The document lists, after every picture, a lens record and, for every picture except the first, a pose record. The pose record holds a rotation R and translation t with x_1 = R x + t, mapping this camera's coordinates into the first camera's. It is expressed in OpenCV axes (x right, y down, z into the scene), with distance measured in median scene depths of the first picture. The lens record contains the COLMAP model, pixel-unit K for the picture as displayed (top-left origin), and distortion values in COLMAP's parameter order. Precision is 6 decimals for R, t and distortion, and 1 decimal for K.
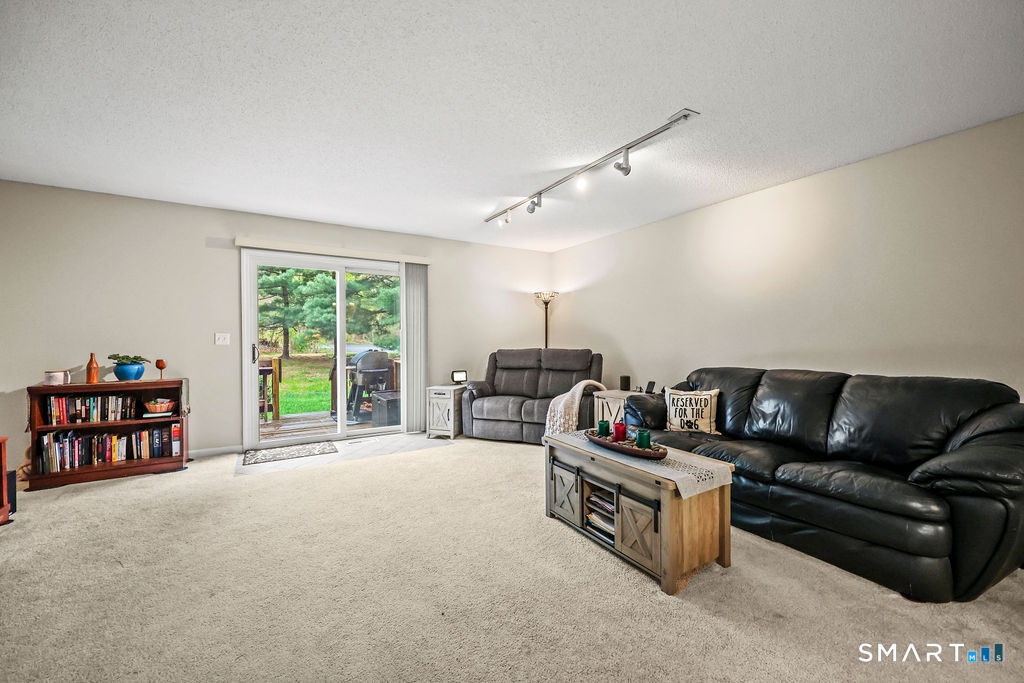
lens RADIAL K [[409.9, 0, 518.6], [0, 409.9, 325.0], [0, 0, 1]] dist [-0.014690, 0.000041]
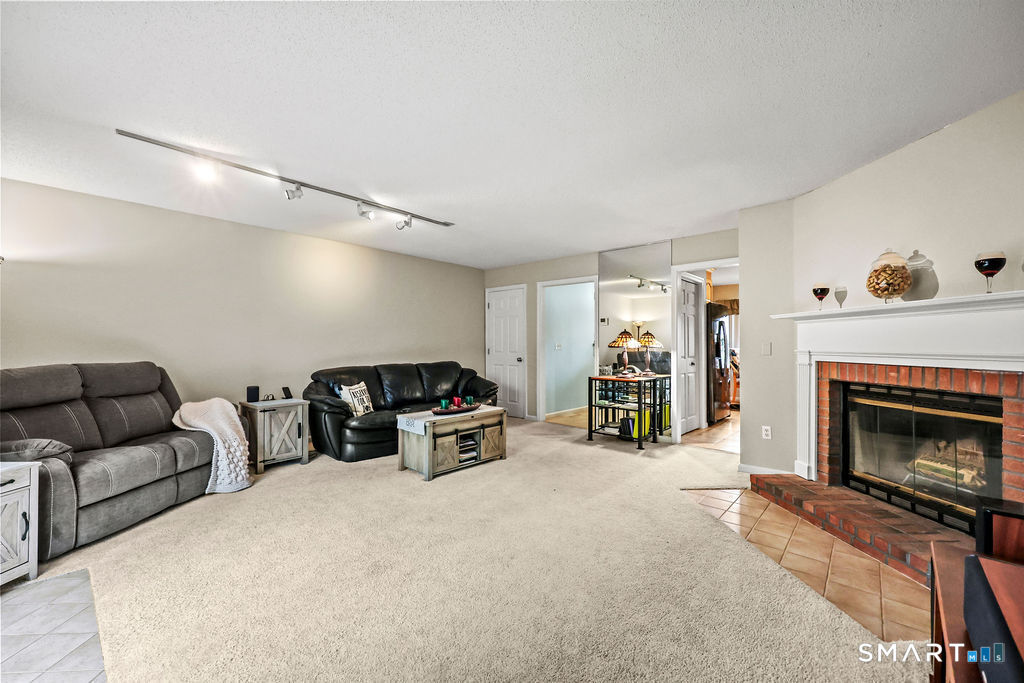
lens RADIAL K [[409.9, 0, 518.6], [0, 409.9, 325.0], [0, 0, 1]] dist [-0.014690, 0.000041]
pose [[-0.282250, 0.043584, 0.958350, -1.312343], [-0.028584, 0.998142, -0.053812, 0.028358], [-0.958915, -0.042582, -0.280480, 1.130274]]
